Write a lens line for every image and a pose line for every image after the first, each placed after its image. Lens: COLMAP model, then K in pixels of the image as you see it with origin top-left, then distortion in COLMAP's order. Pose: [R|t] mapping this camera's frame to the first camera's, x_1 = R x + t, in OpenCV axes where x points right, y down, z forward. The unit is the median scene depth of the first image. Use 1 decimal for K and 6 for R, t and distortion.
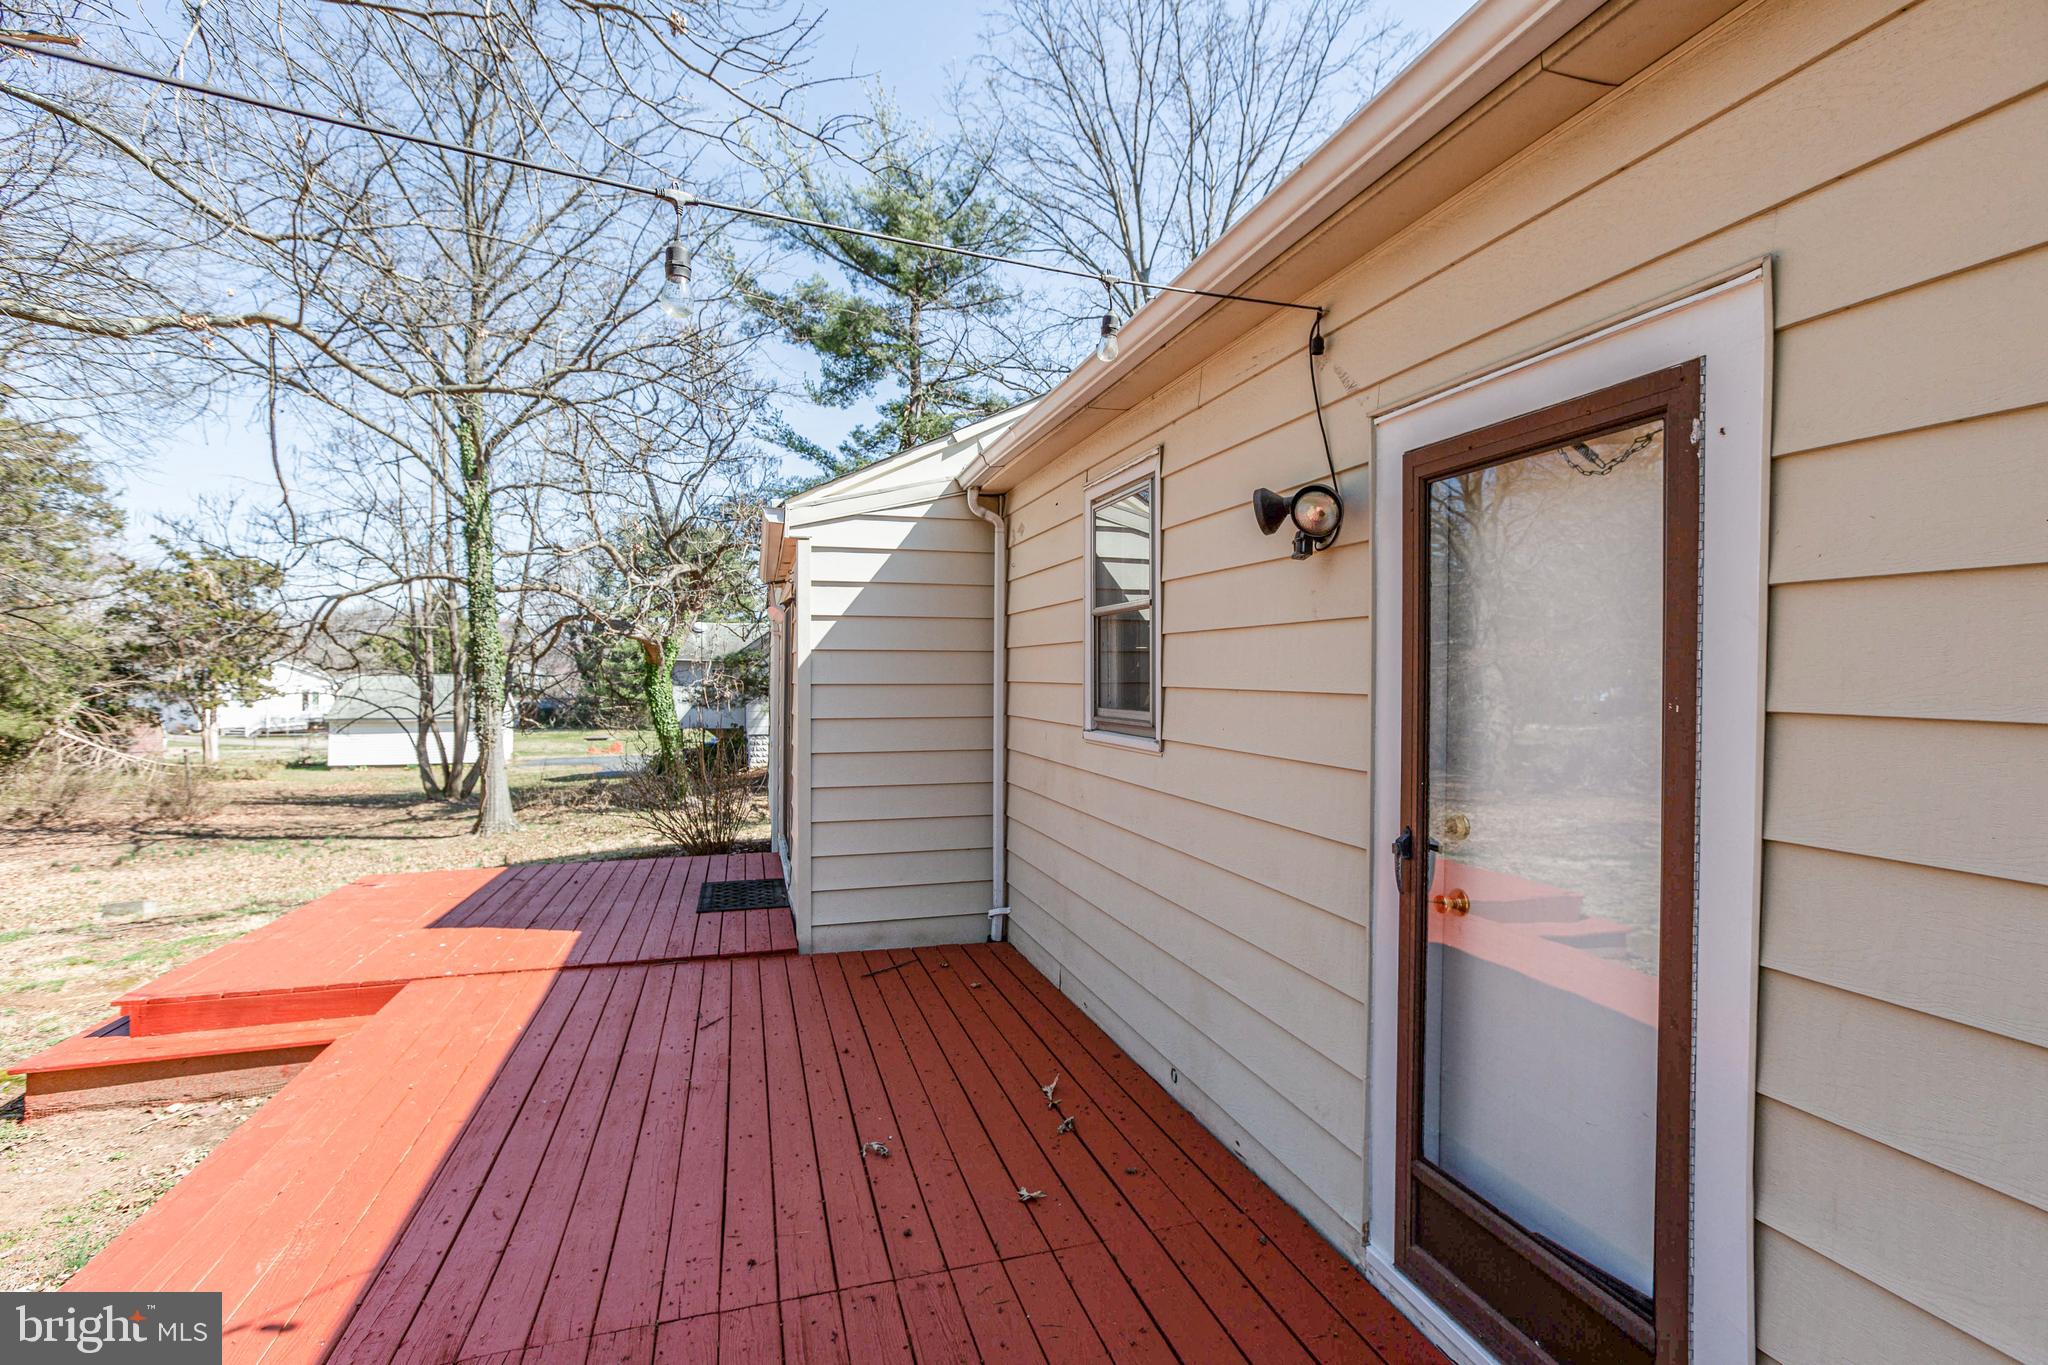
lens RADIAL K [[931.3, 0, 1020.0], [0, 931.3, 680.4], [0, 0, 1]] dist [-0.024850, 0.012853]
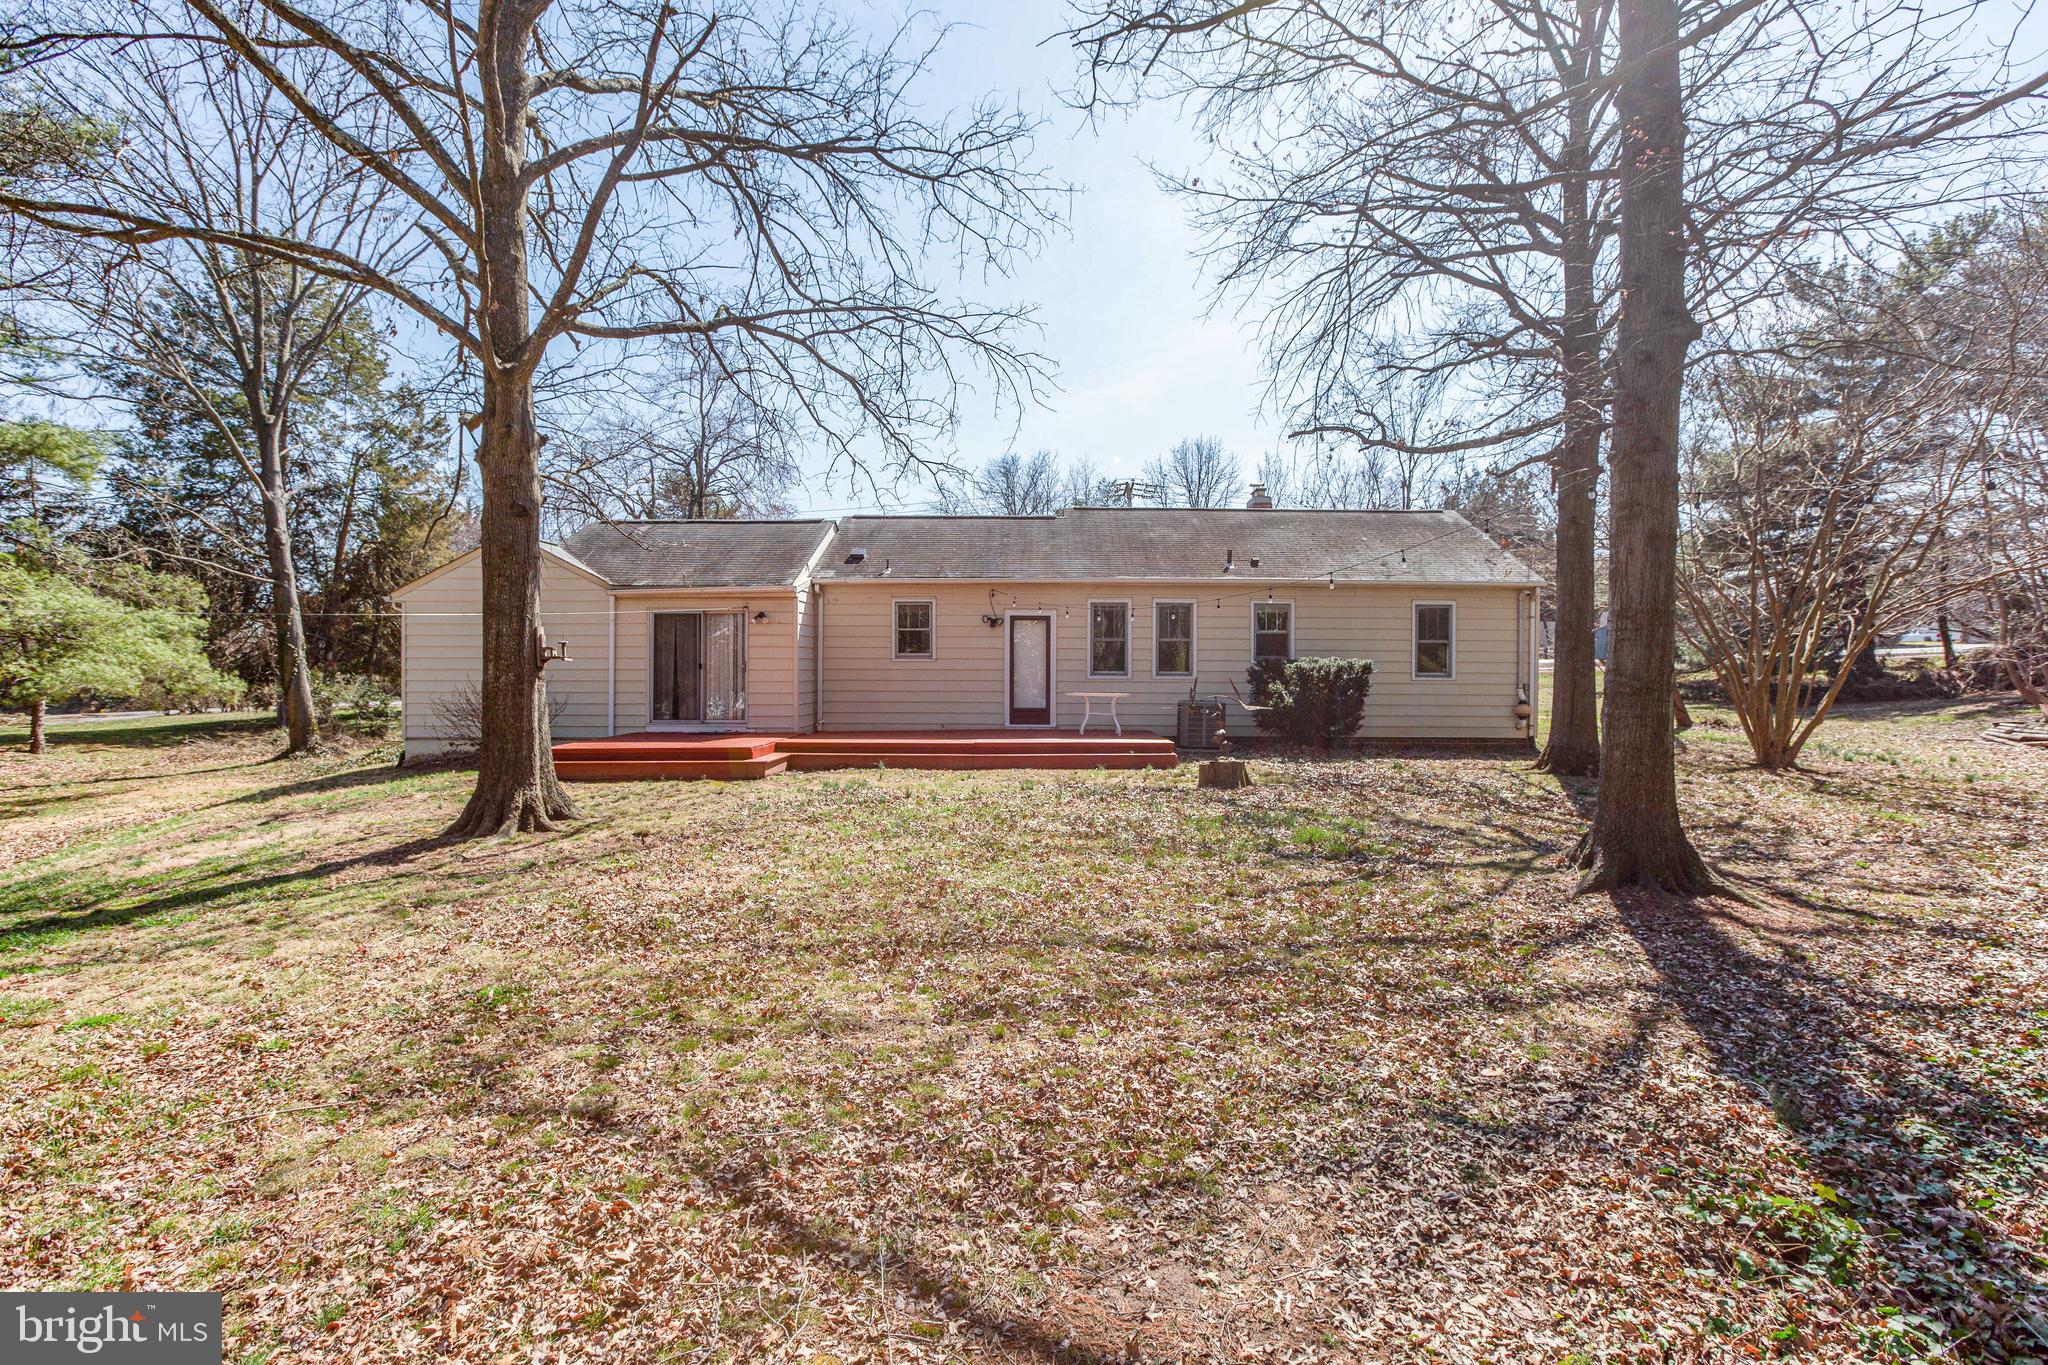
lens RADIAL K [[931.3, 0, 1027.3], [0, 931.3, 676.7], [0, 0, 1]] dist [-0.024850, 0.012853]
pose [[0.306038, -0.009079, 0.951976, -3.869806], [0.003724, 0.999958, 0.008339, 0.108426], [-0.952012, 0.000993, 0.306059, -0.831645]]
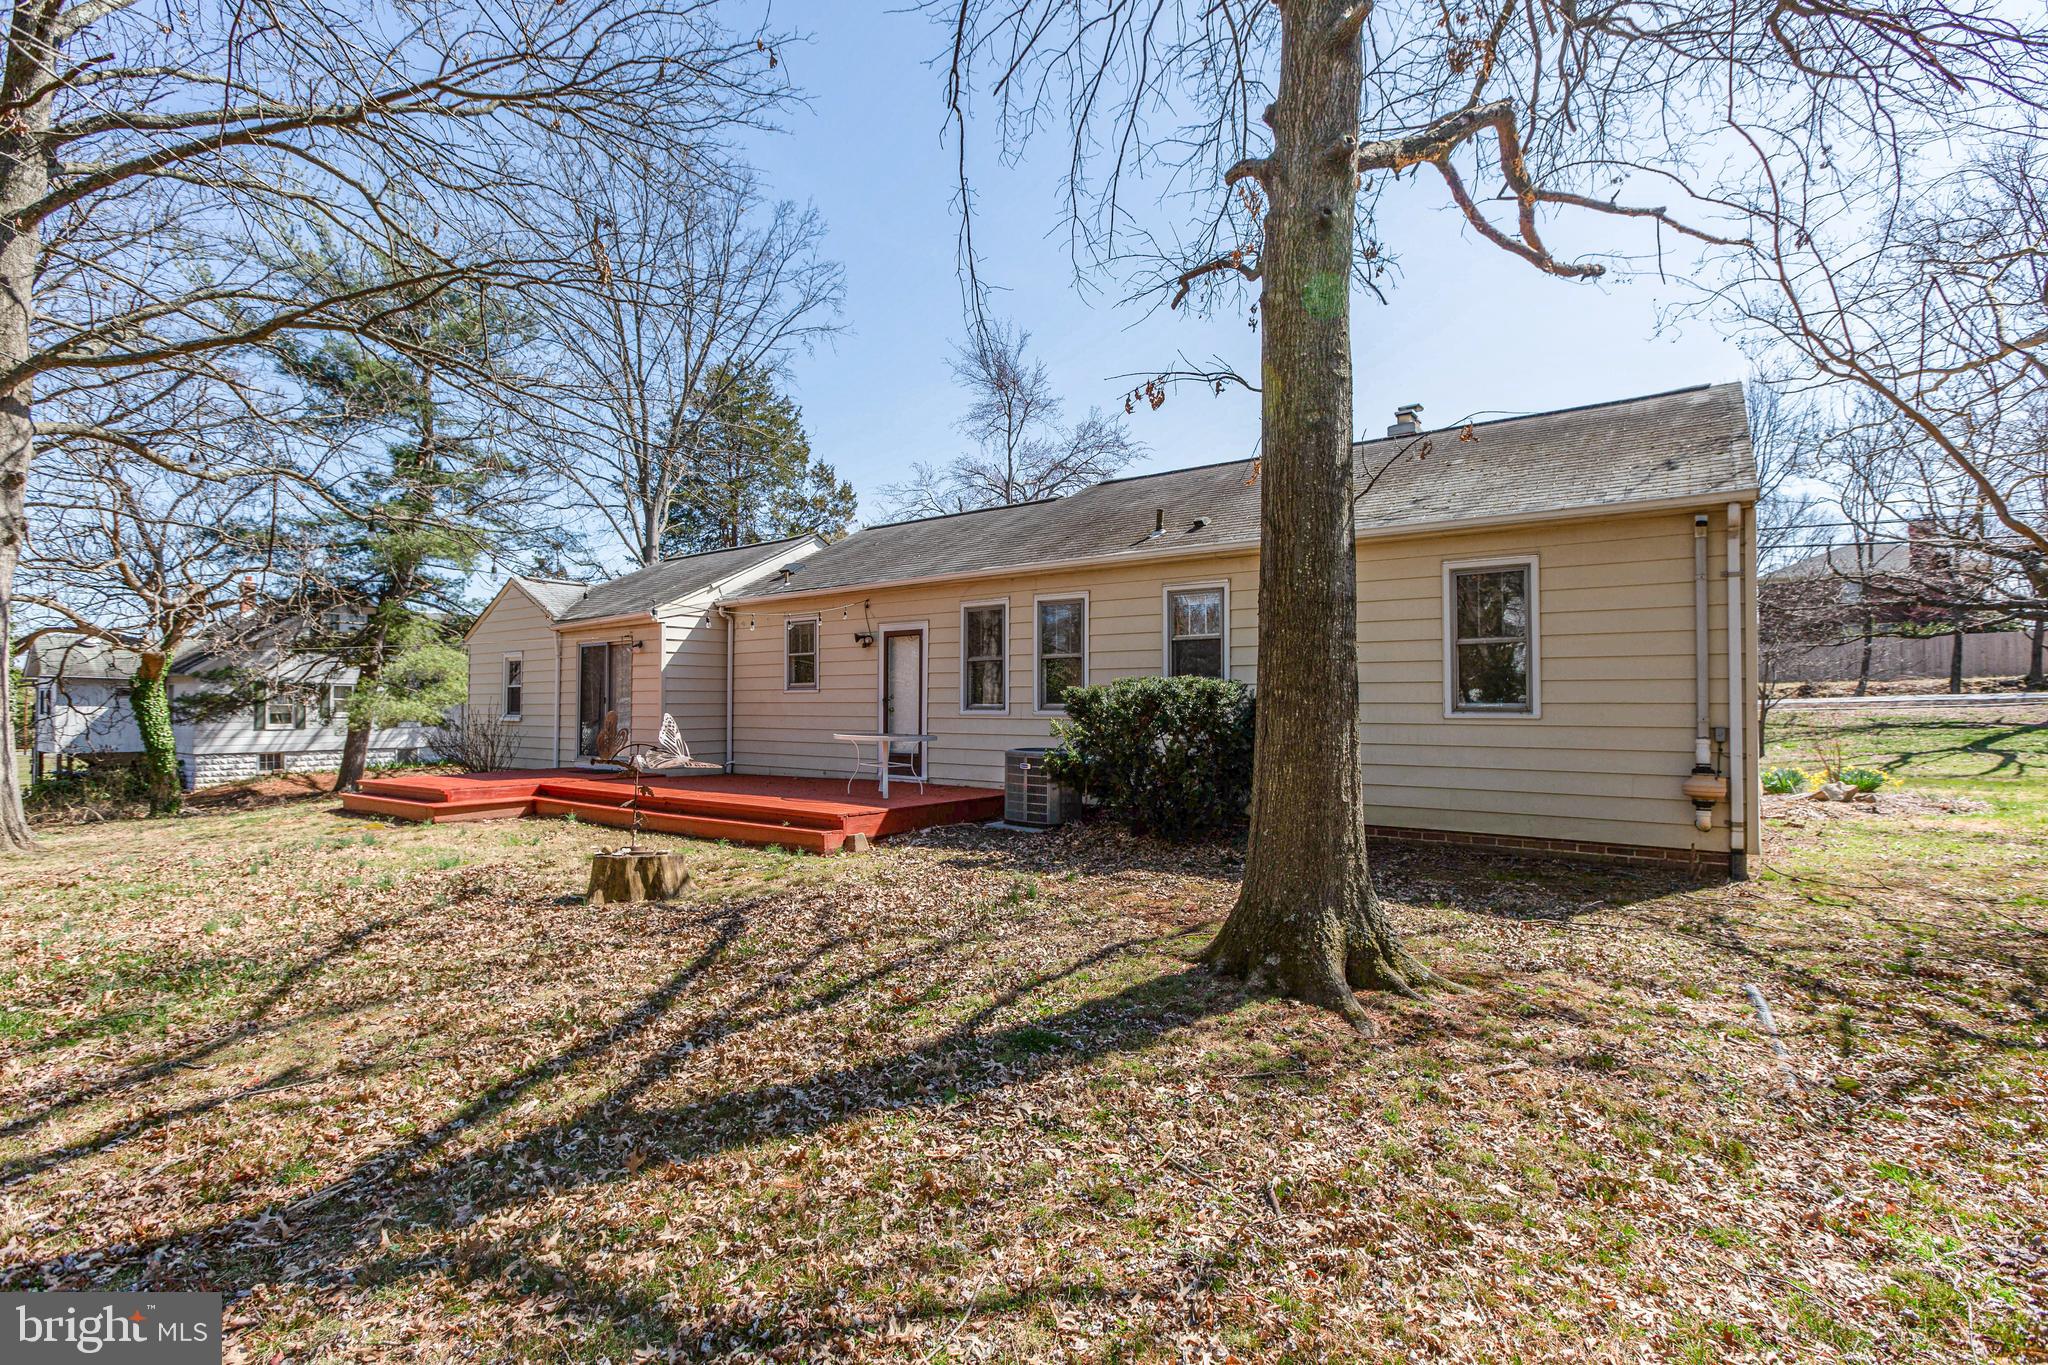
lens RADIAL K [[931.3, 0, 1028.2], [0, 931.3, 682.3], [0, 0, 1]] dist [-0.024850, 0.012853]
pose [[0.804973, 0.007190, 0.593268, -1.312794], [0.009278, 0.999652, -0.024703, 0.127006], [-0.593239, 0.025390, 0.804626, -2.391017]]
